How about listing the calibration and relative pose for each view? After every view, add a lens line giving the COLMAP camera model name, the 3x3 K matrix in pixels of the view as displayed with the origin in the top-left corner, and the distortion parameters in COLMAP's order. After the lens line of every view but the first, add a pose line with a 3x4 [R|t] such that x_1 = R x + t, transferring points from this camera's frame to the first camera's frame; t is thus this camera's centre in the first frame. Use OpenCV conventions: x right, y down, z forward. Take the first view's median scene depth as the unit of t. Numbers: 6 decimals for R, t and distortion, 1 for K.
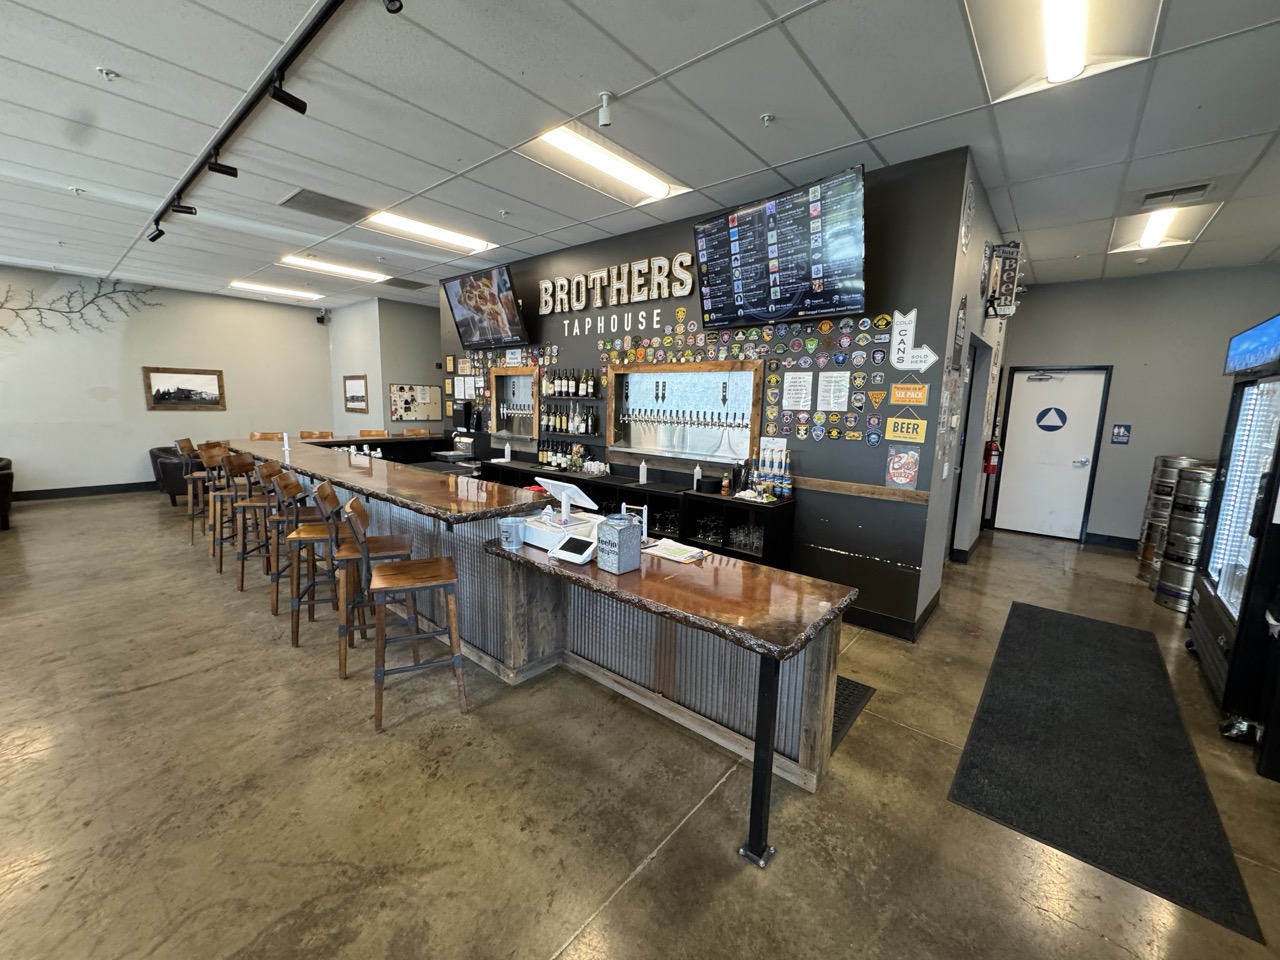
lens RADIAL K [[508.5, 0, 640.9], [0, 508.5, 478.8], [0, 0, 1]] dist [-0.003229, 0.000723]
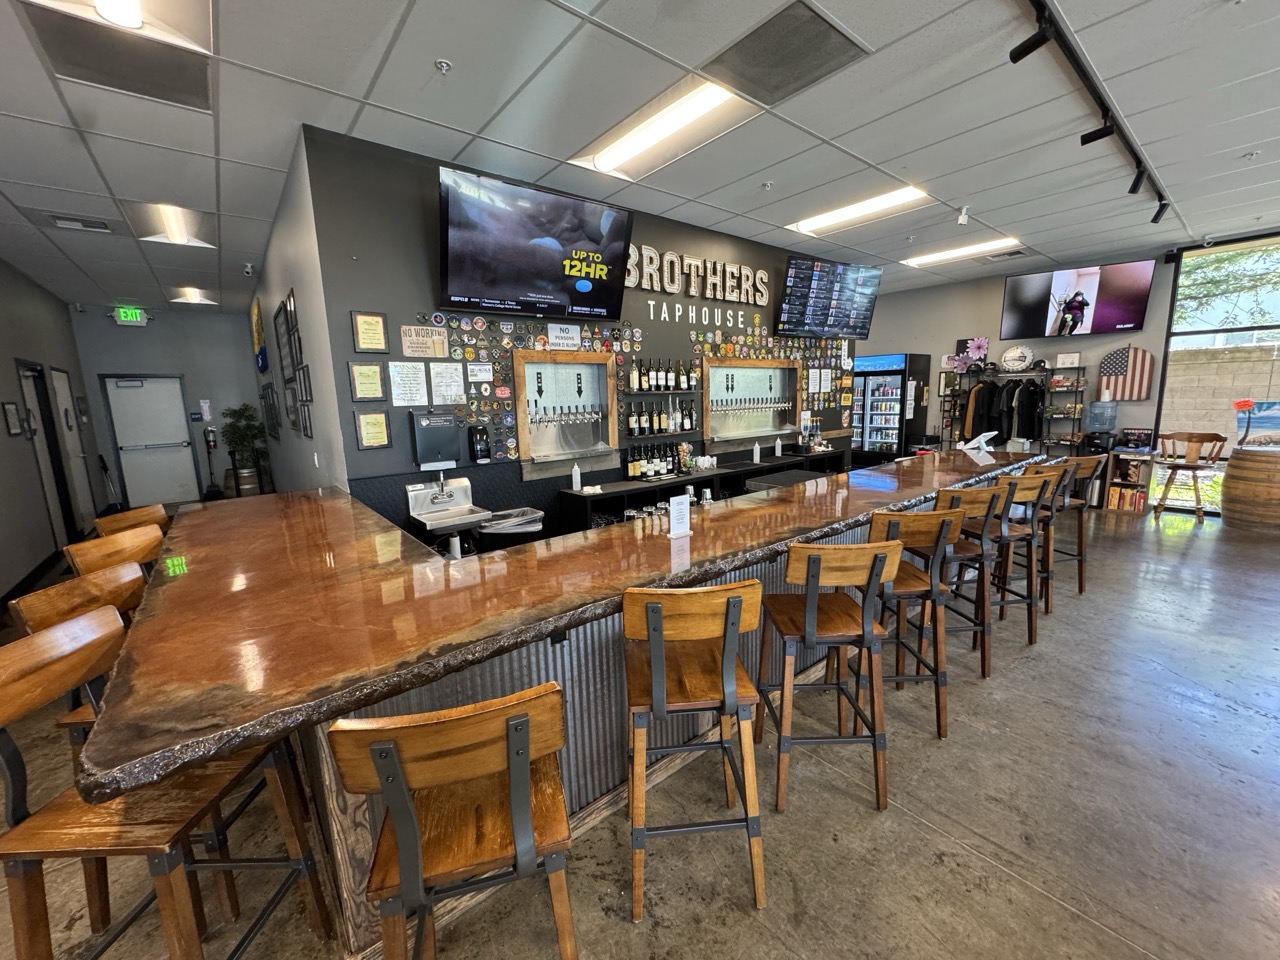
lens RADIAL K [[508.5, 0, 641.6], [0, 508.5, 480.5], [0, 0, 1]] dist [-0.003229, 0.000723]
pose [[0.190760, -0.195025, 0.962069, -1.131984], [0.181042, 0.970243, 0.160785, -0.178442], [-0.964798, 0.143503, 0.220391, 0.968532]]
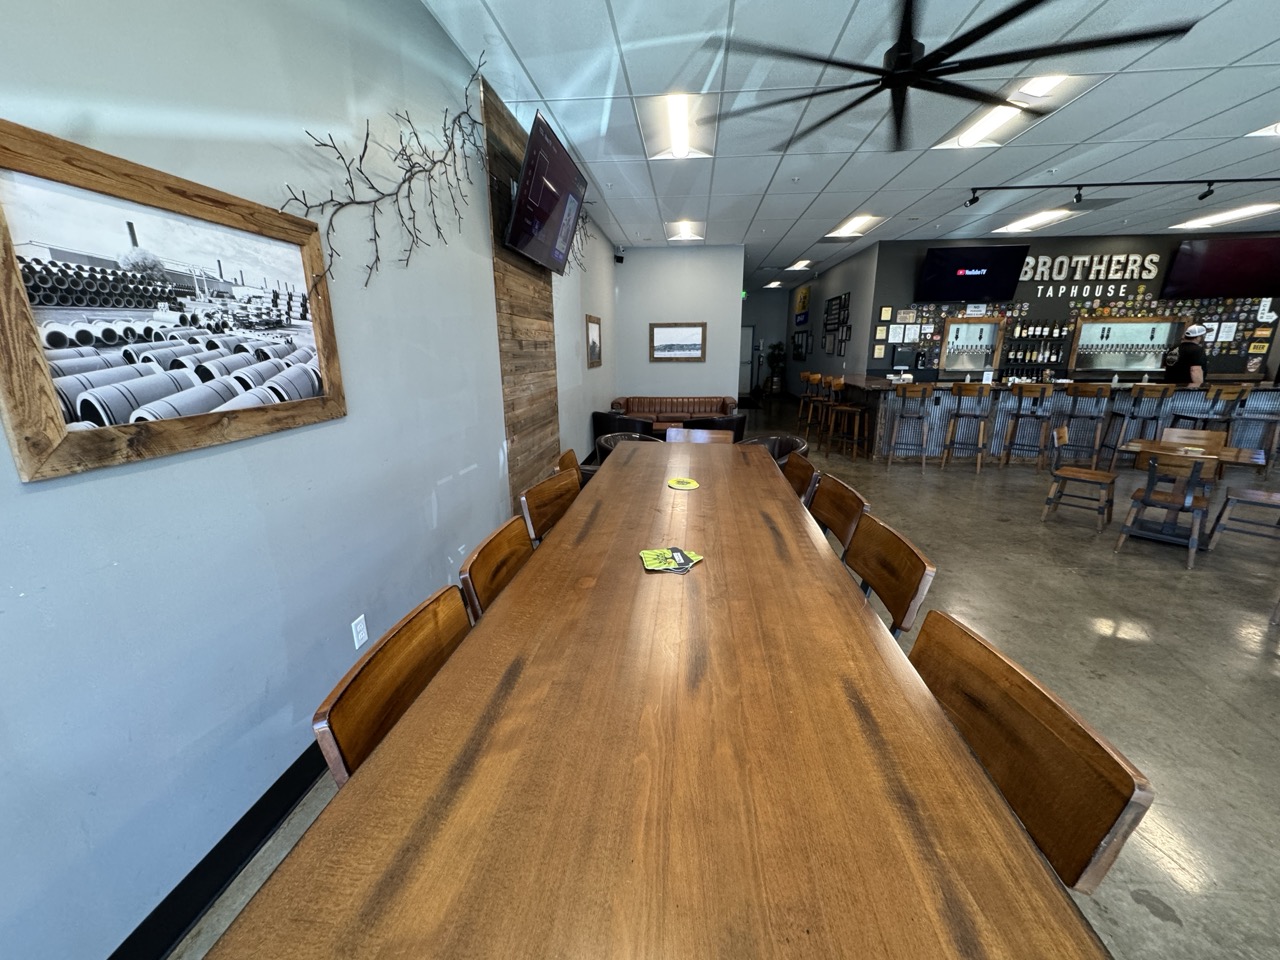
lens RADIAL K [[508.5, 0, 640.2], [0, 508.5, 478.5], [0, 0, 1]] dist [-0.003229, 0.000723]
pose [[0.828256, -0.171460, 0.533473, -2.245854], [0.111355, 0.983411, 0.143186, -0.110616], [-0.549175, -0.059190, 0.833609, 0.406802]]
